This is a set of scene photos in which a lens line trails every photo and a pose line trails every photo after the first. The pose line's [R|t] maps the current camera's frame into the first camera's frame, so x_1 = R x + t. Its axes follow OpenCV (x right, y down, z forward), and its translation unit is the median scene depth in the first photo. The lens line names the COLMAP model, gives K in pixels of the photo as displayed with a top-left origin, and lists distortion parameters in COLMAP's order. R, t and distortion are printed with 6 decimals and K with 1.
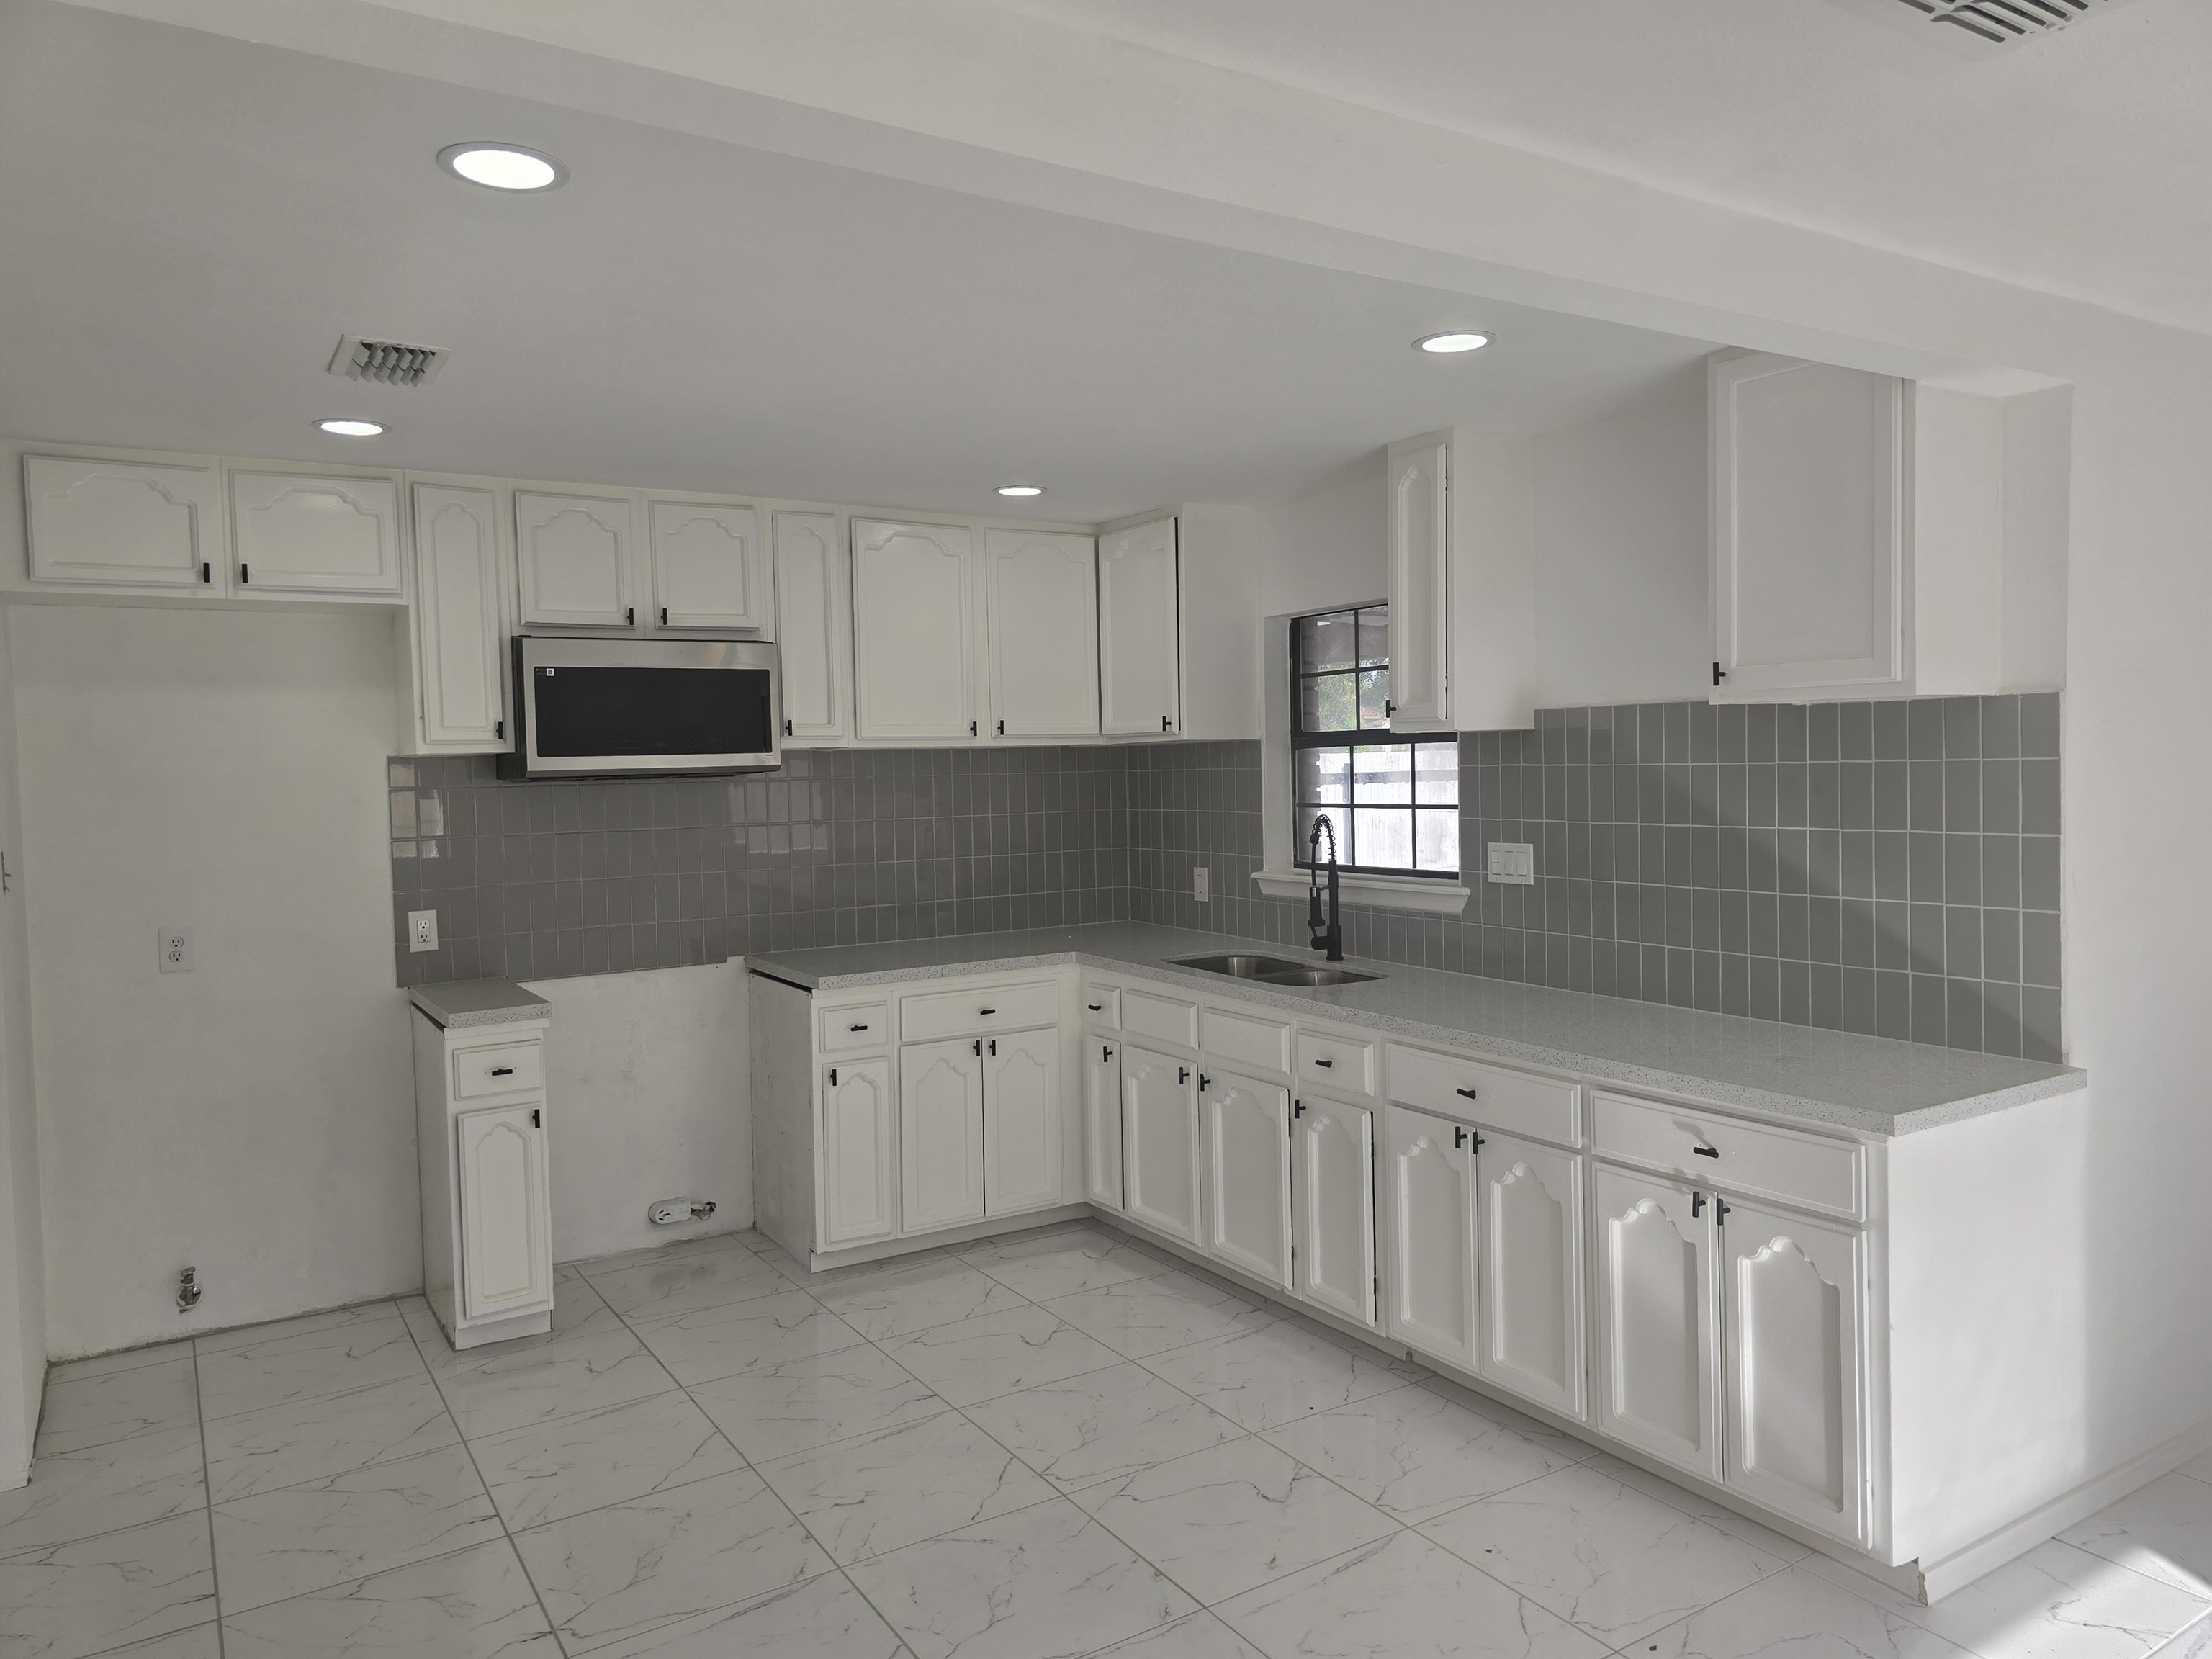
lens RADIAL K [[1492.5, 0, 1095.2], [0, 1492.5, 806.7], [0, 0, 1]] dist [0.052328, -0.041353]
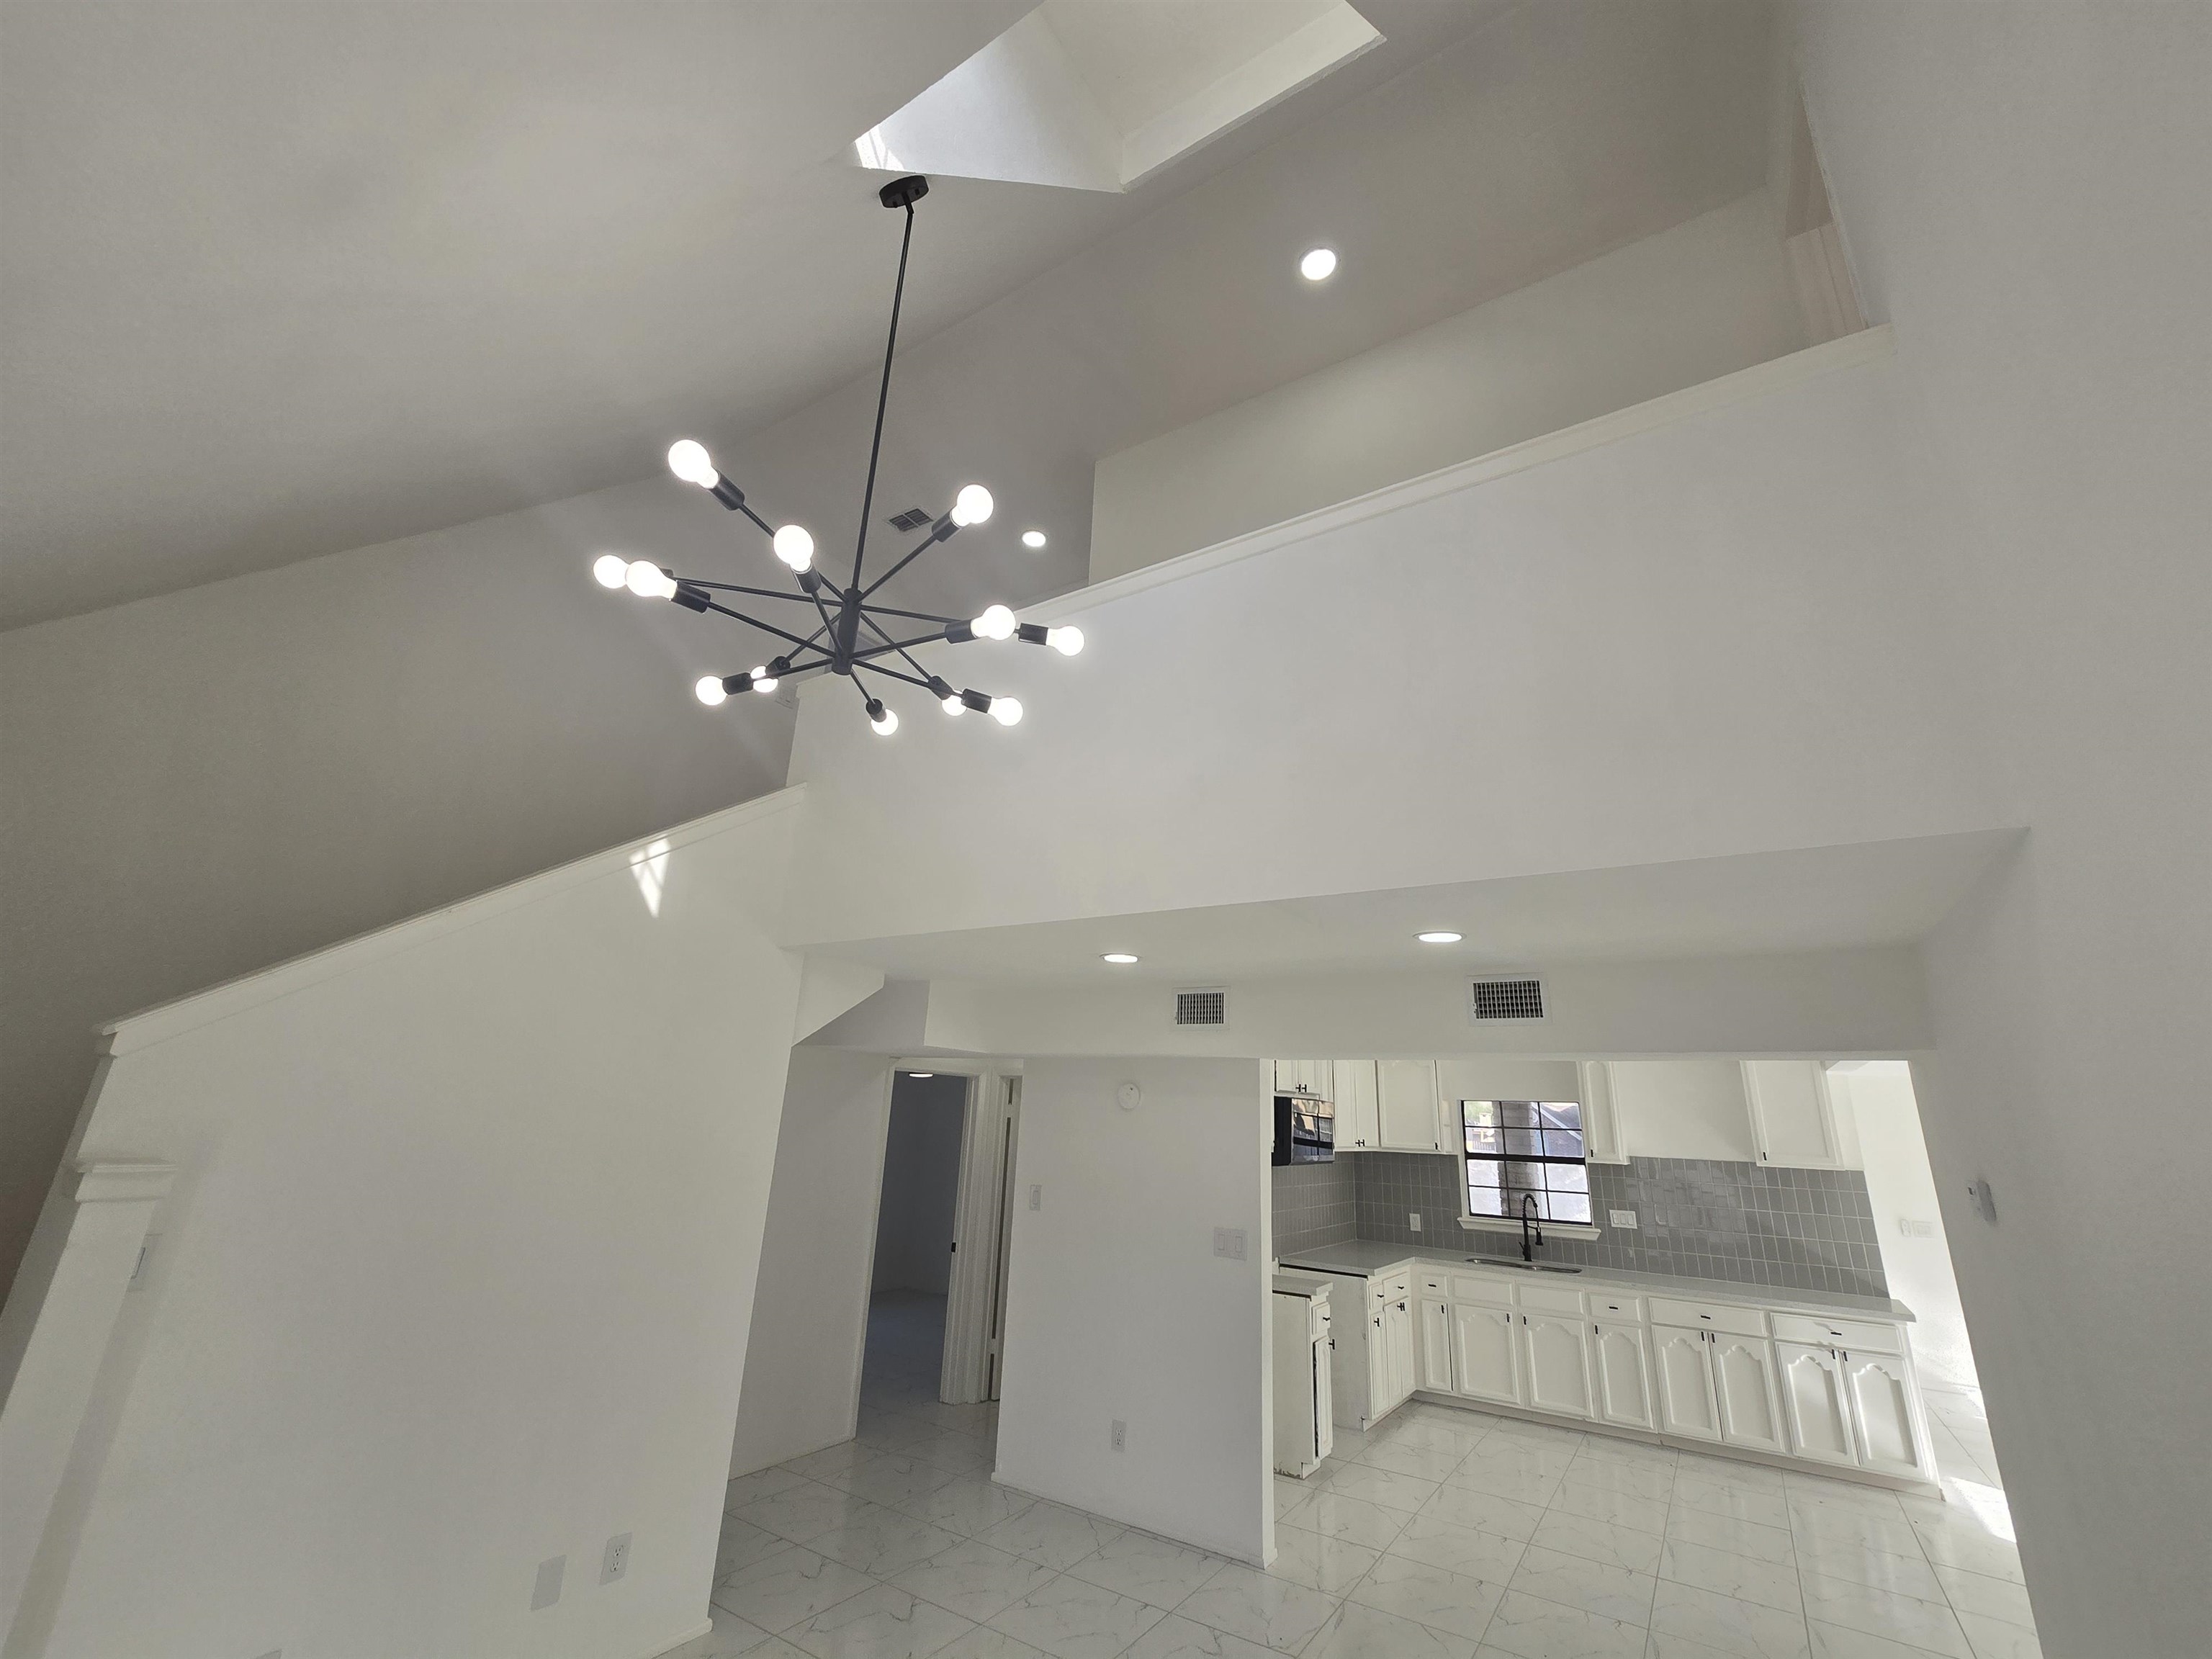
lens RADIAL K [[908.6, 0, 1106.5], [0, 908.6, 828.1], [0, 0, 1]] dist [-0.005981, 0.002706]
pose [[0.905701, 0.184077, 0.381866, -1.449848], [-0.046010, 0.938167, -0.343113, -0.019916], [-0.421413, 0.293188, 0.858168, -0.171083]]
